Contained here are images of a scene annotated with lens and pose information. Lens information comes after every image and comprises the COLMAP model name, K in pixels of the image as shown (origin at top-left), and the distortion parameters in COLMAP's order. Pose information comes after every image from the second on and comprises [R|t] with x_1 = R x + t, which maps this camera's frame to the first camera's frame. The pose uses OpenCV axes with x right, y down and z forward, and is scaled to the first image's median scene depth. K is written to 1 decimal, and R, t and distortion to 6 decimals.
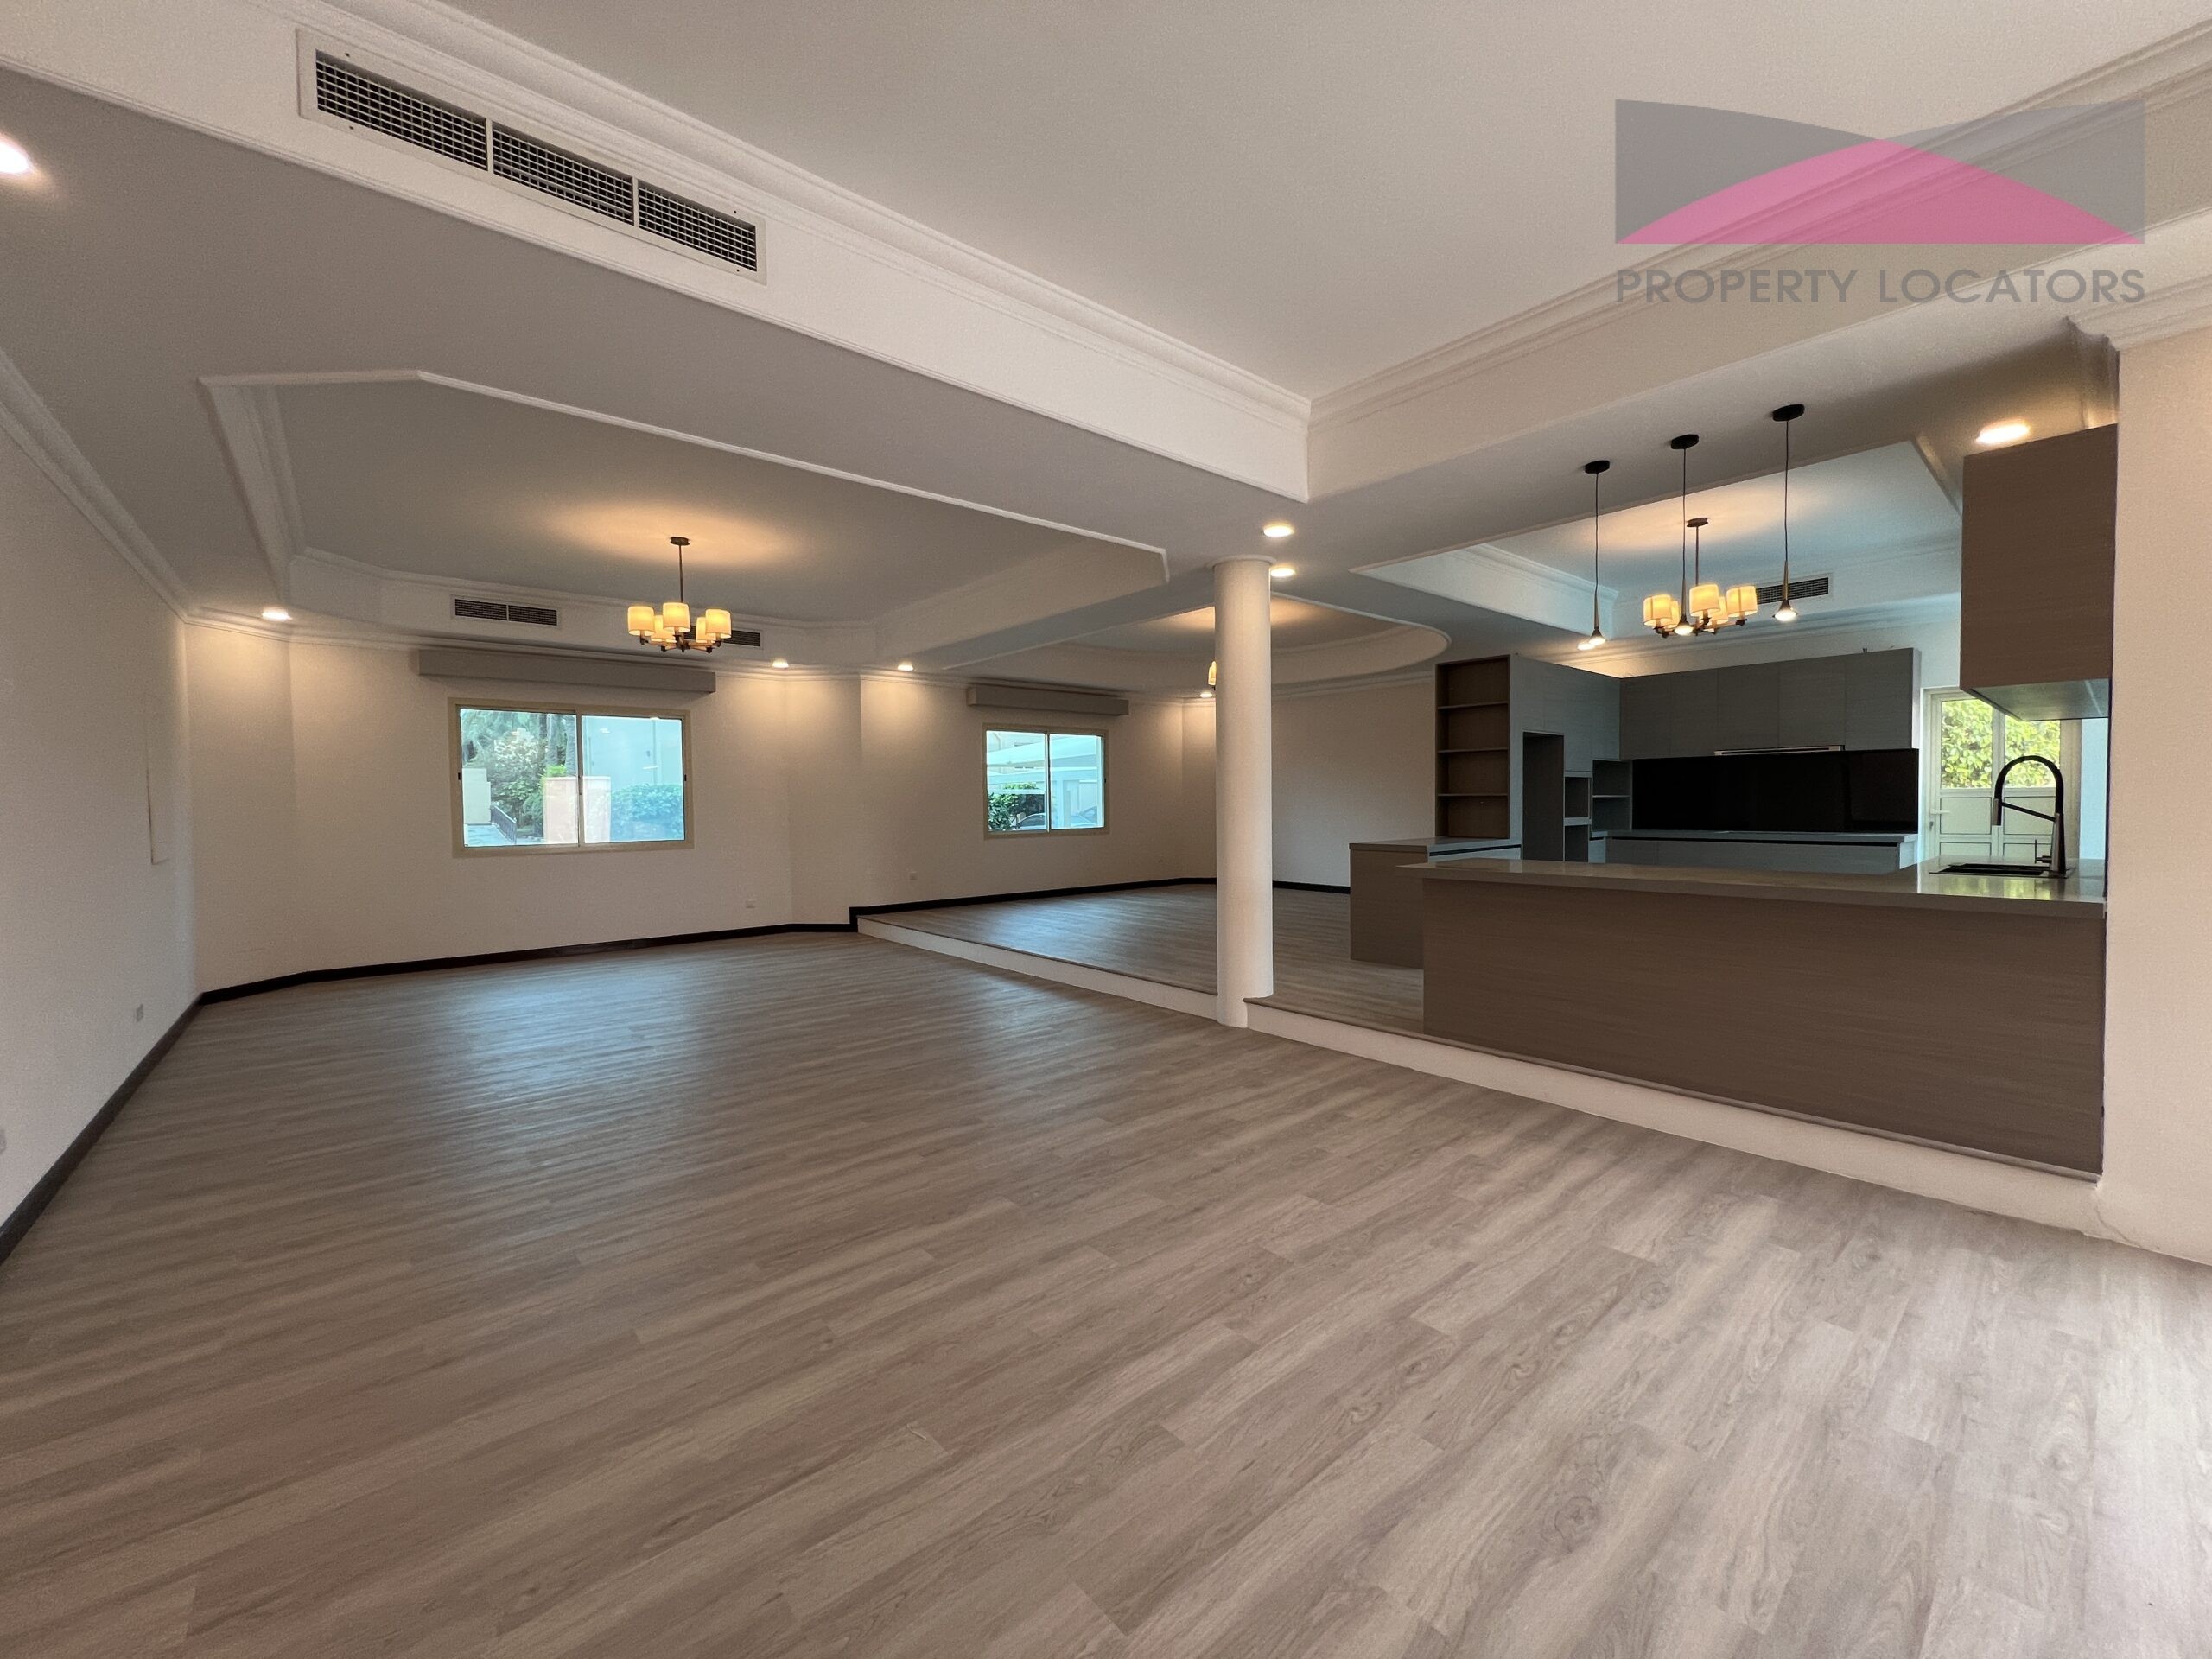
lens RADIAL K [[885.7, 0, 1107.6], [0, 885.7, 830.7], [0, 0, 1]] dist [0.007563, -0.000021]
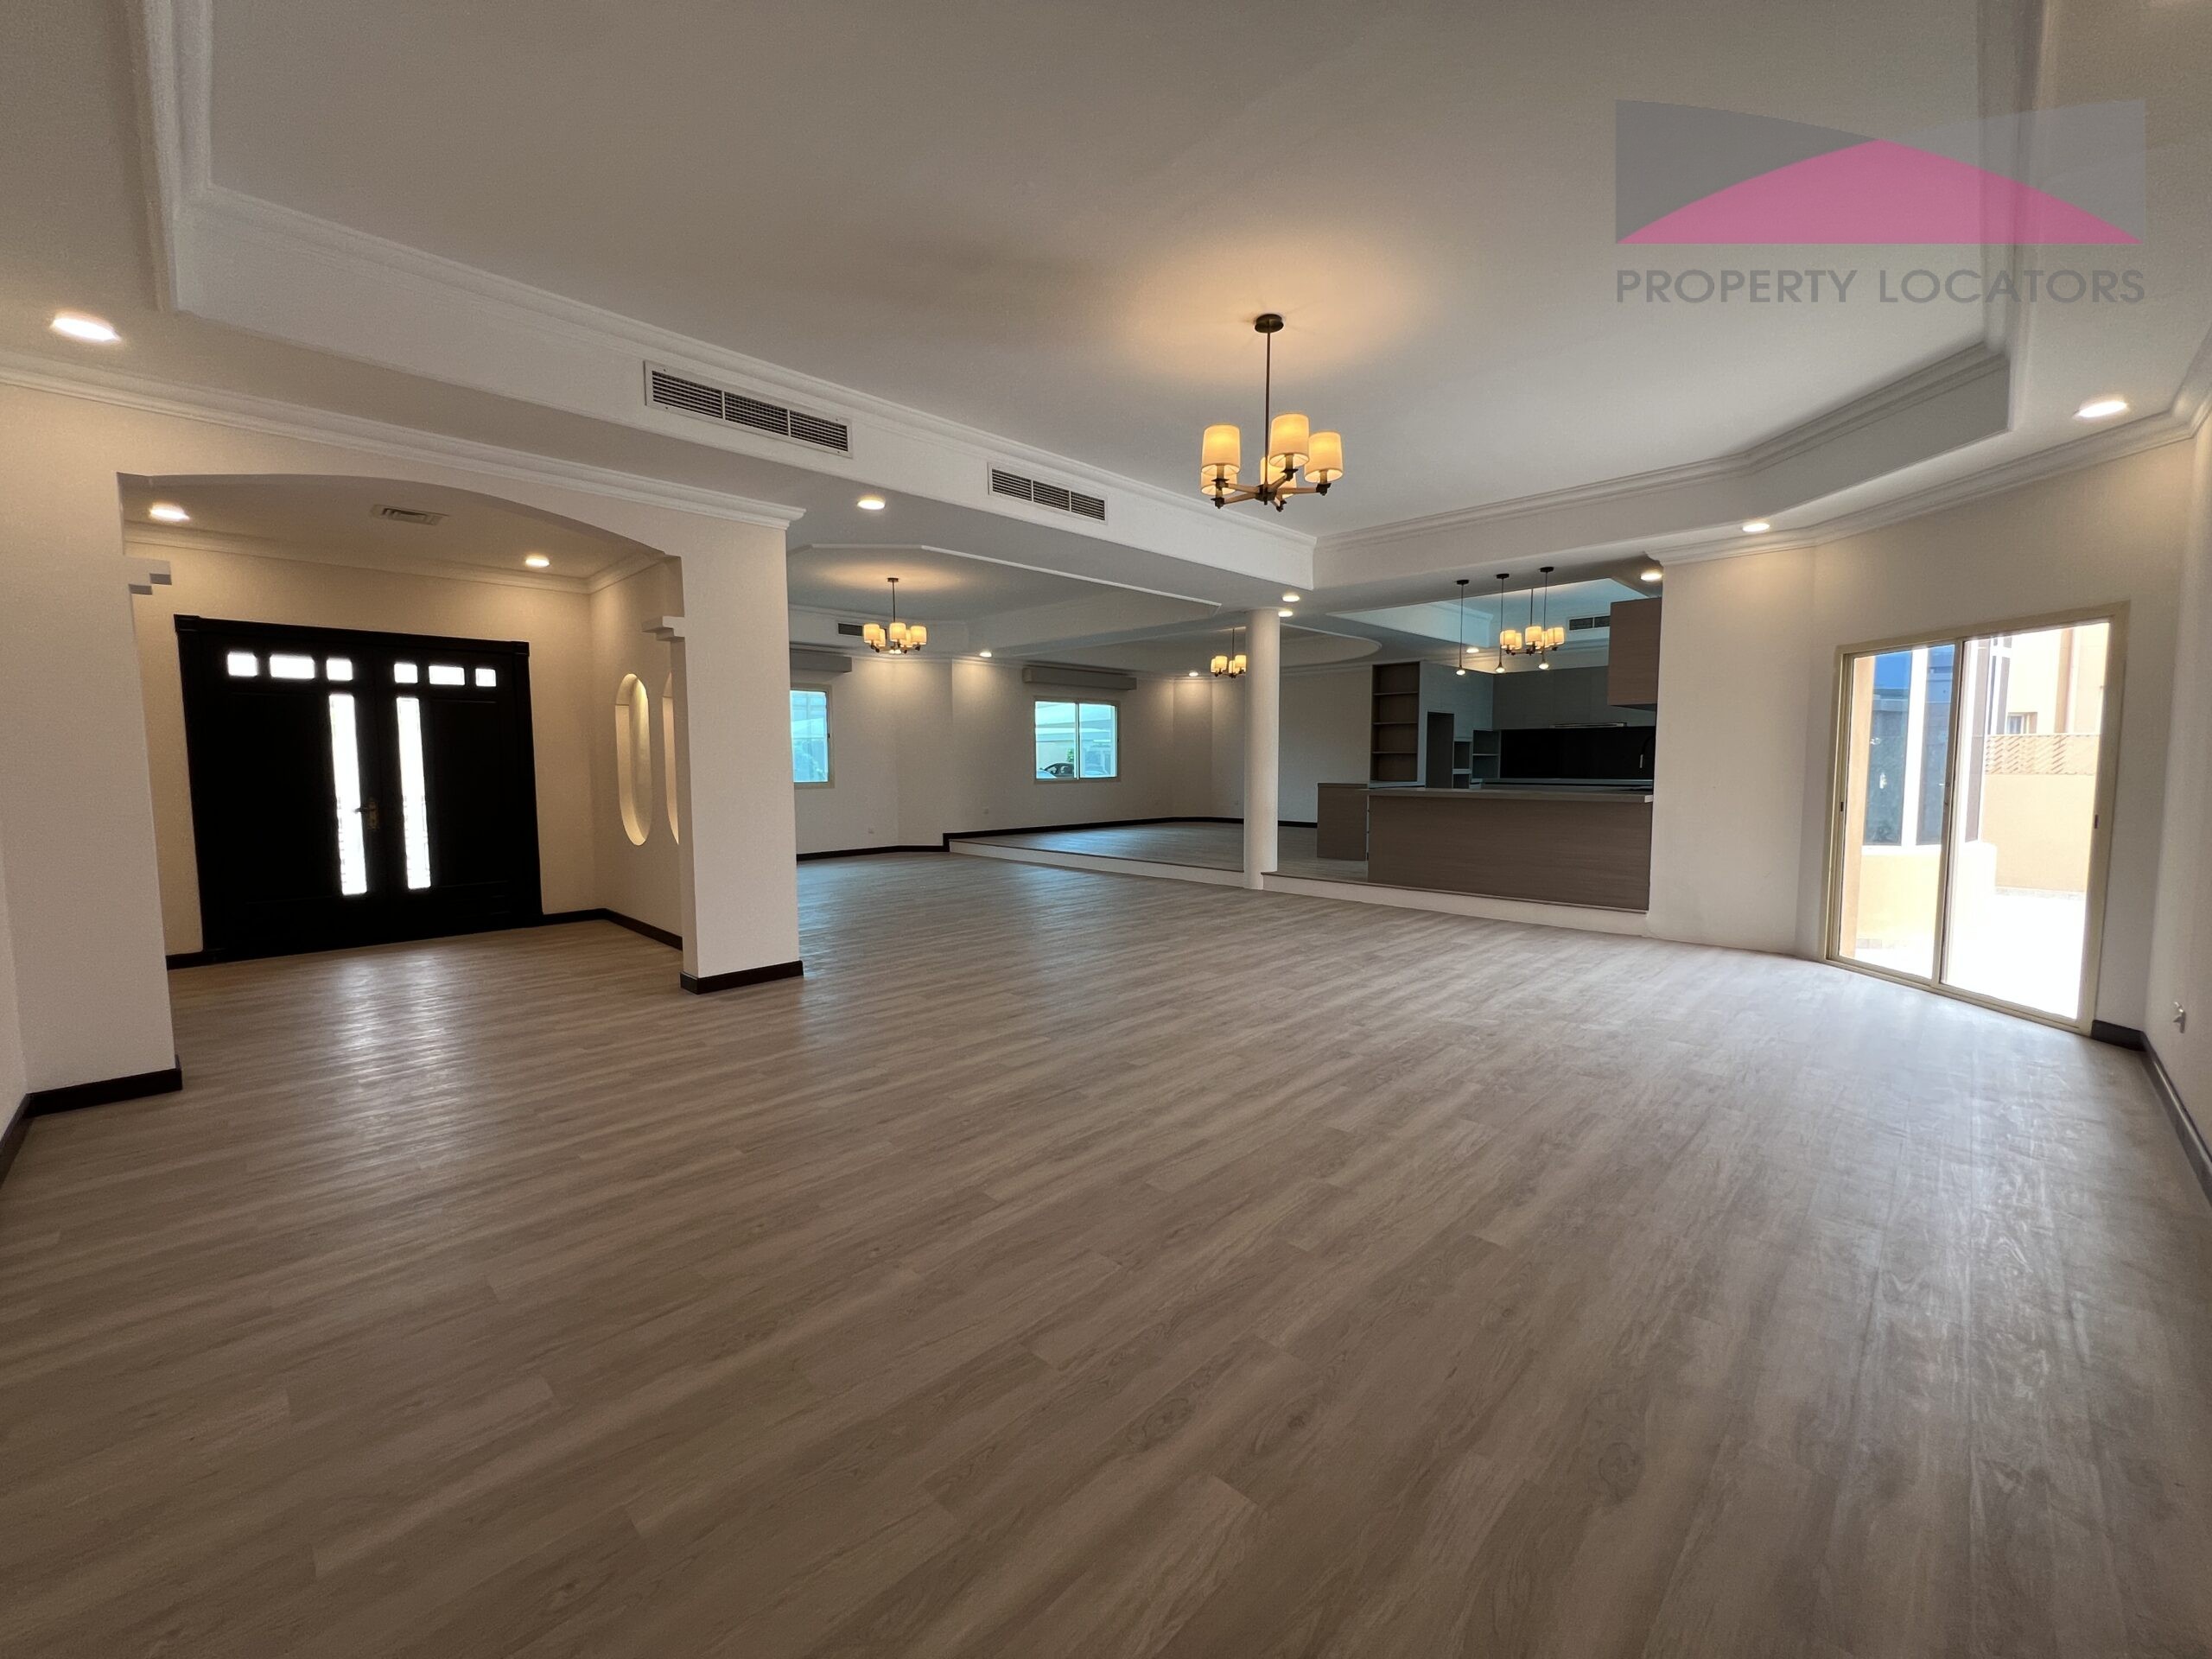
lens RADIAL K [[888.5, 0, 1106.6], [0, 888.5, 823.3], [0, 0, 1]] dist [-0.002120, -0.000106]
pose [[0.996468, 0.002516, 0.083934, -0.193205], [-0.005675, 0.999284, 0.037412, 0.024706], [-0.083780, -0.037756, 0.995769, -0.444878]]
